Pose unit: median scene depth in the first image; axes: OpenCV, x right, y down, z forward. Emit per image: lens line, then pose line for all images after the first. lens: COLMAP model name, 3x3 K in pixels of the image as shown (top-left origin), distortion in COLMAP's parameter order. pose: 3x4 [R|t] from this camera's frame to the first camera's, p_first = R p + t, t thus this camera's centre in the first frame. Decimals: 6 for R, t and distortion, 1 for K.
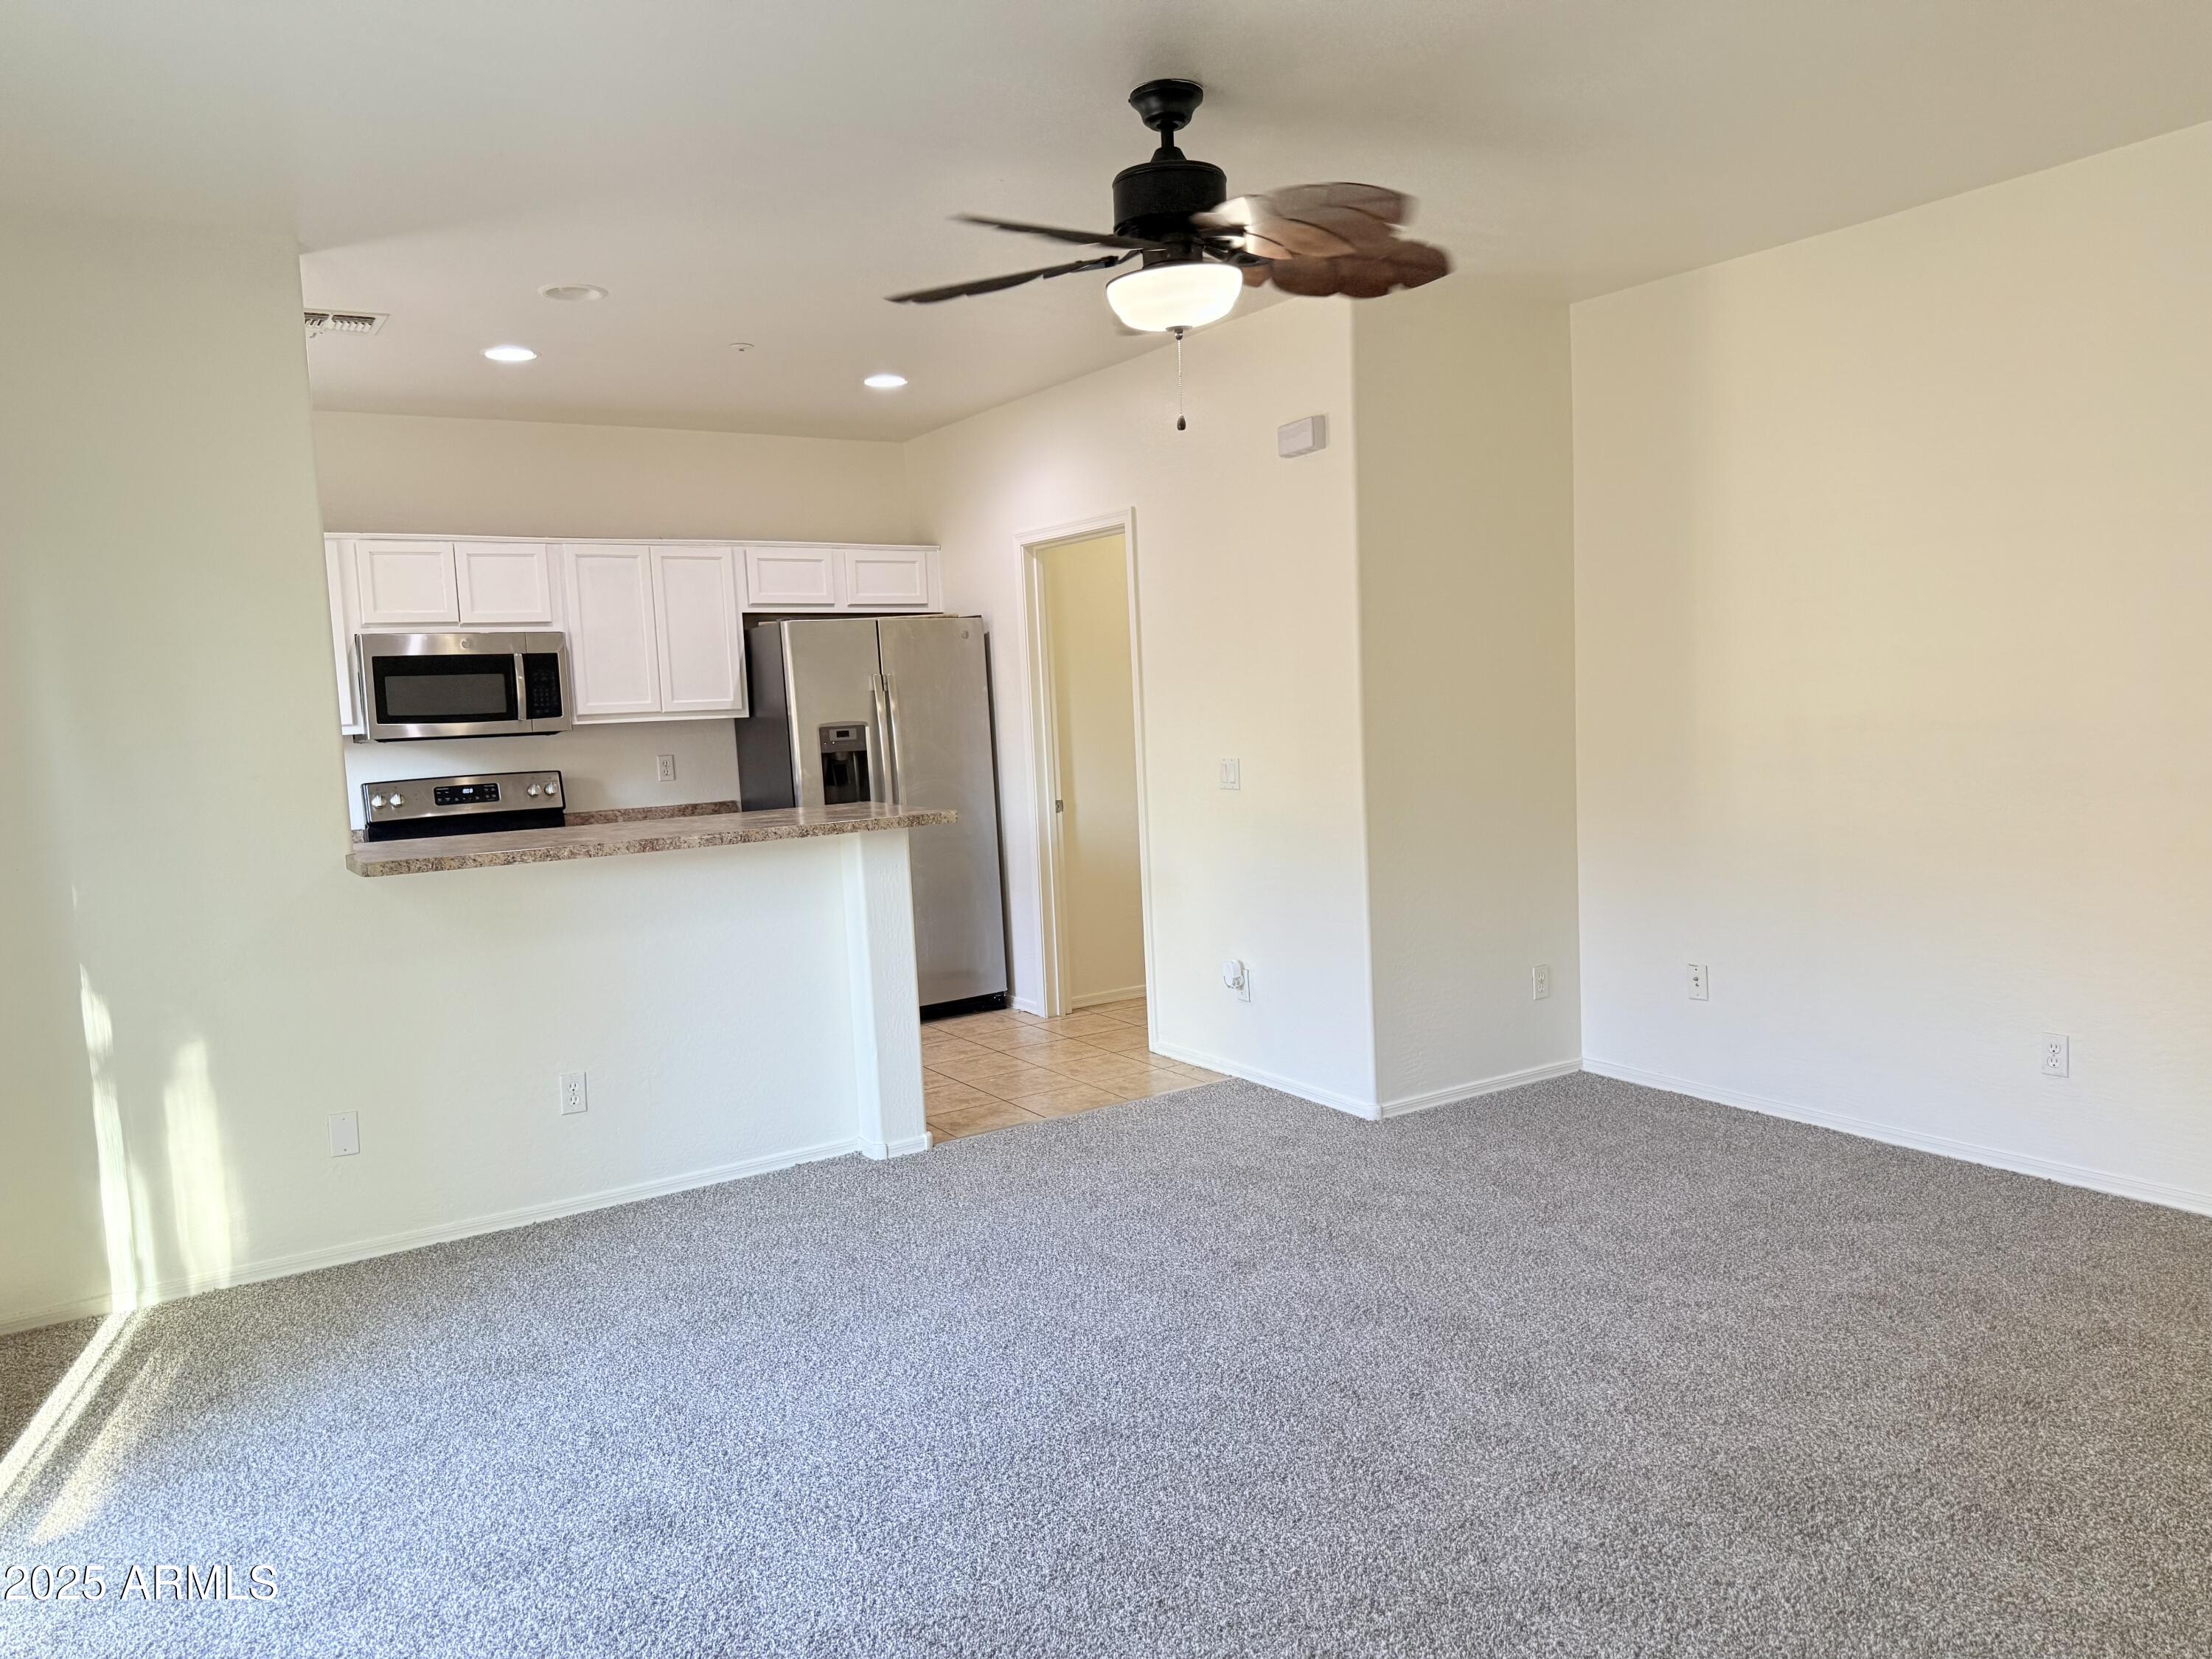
lens RADIAL K [[1556.4, 0, 1122.4], [0, 1556.4, 852.9], [0, 0, 1]] dist [0.053458, -0.075110]
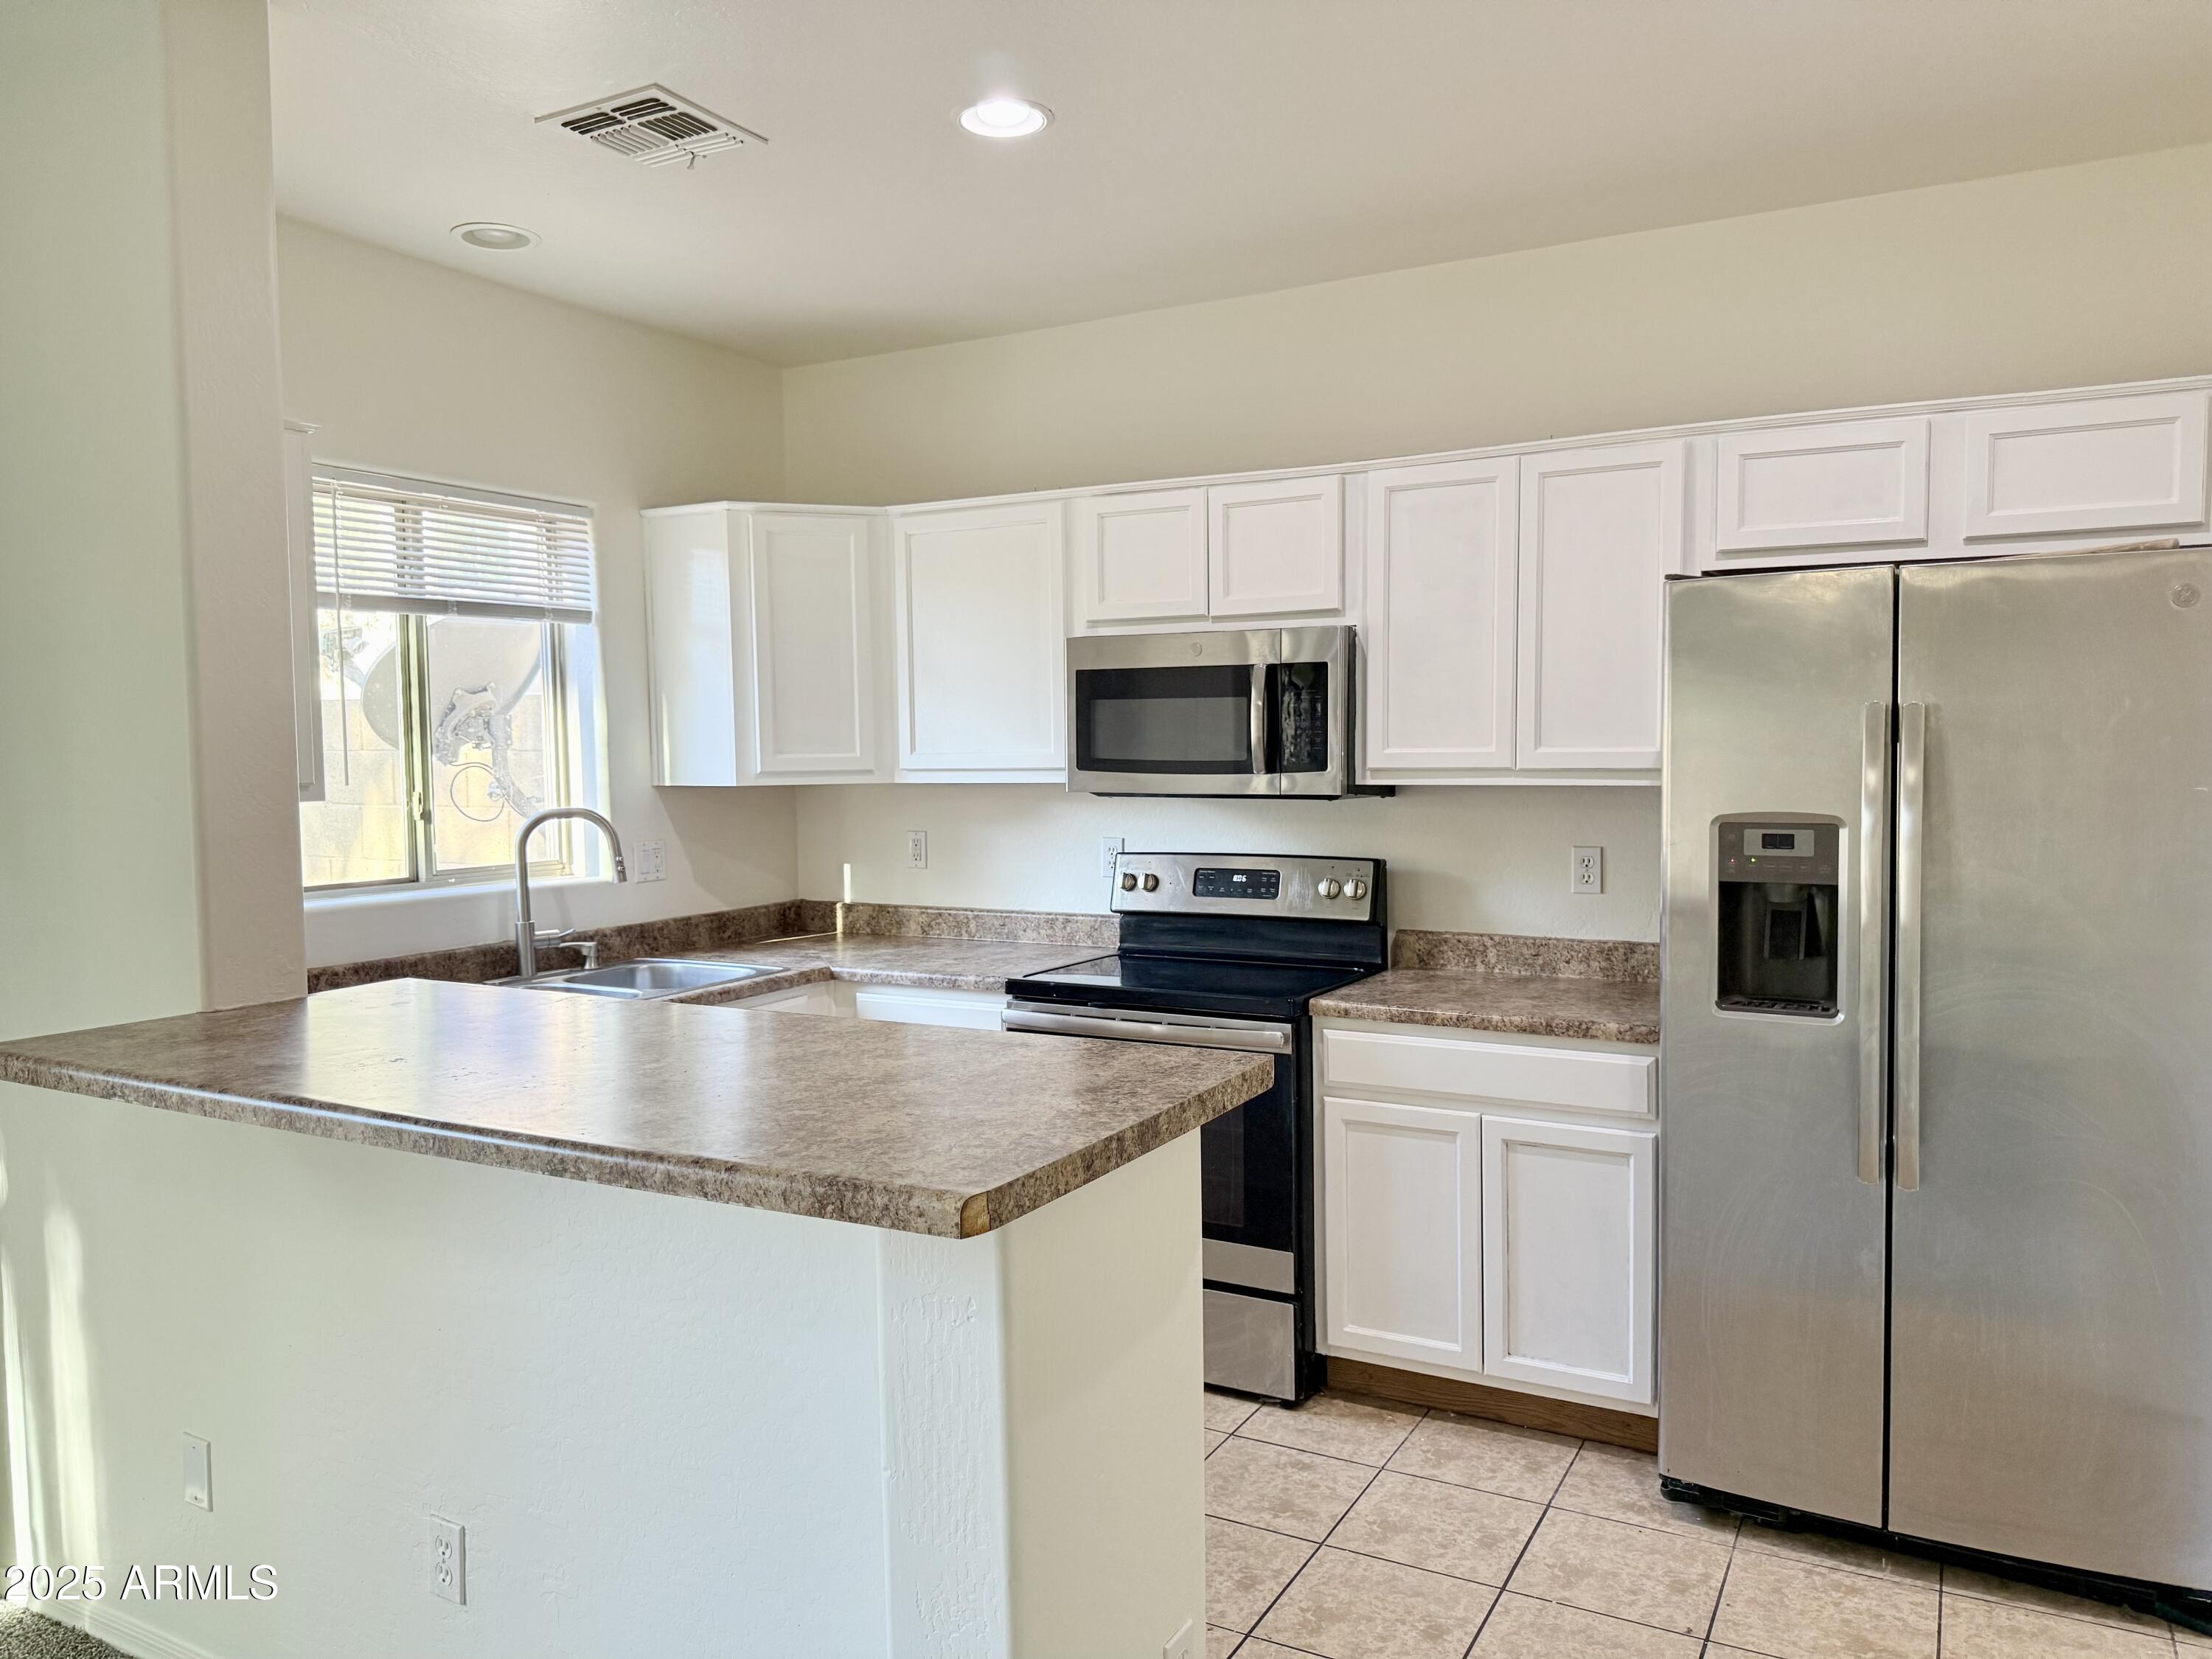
lens RADIAL K [[1556.4, 0, 1111.5], [0, 1556.4, 832.8], [0, 0, 1]] dist [0.053458, -0.075110]
pose [[0.477671, 0.087147, -0.874206, 0.139102], [-0.101901, 0.993848, 0.043395, -0.101104], [0.872609, 0.068354, 0.483613, 0.816043]]
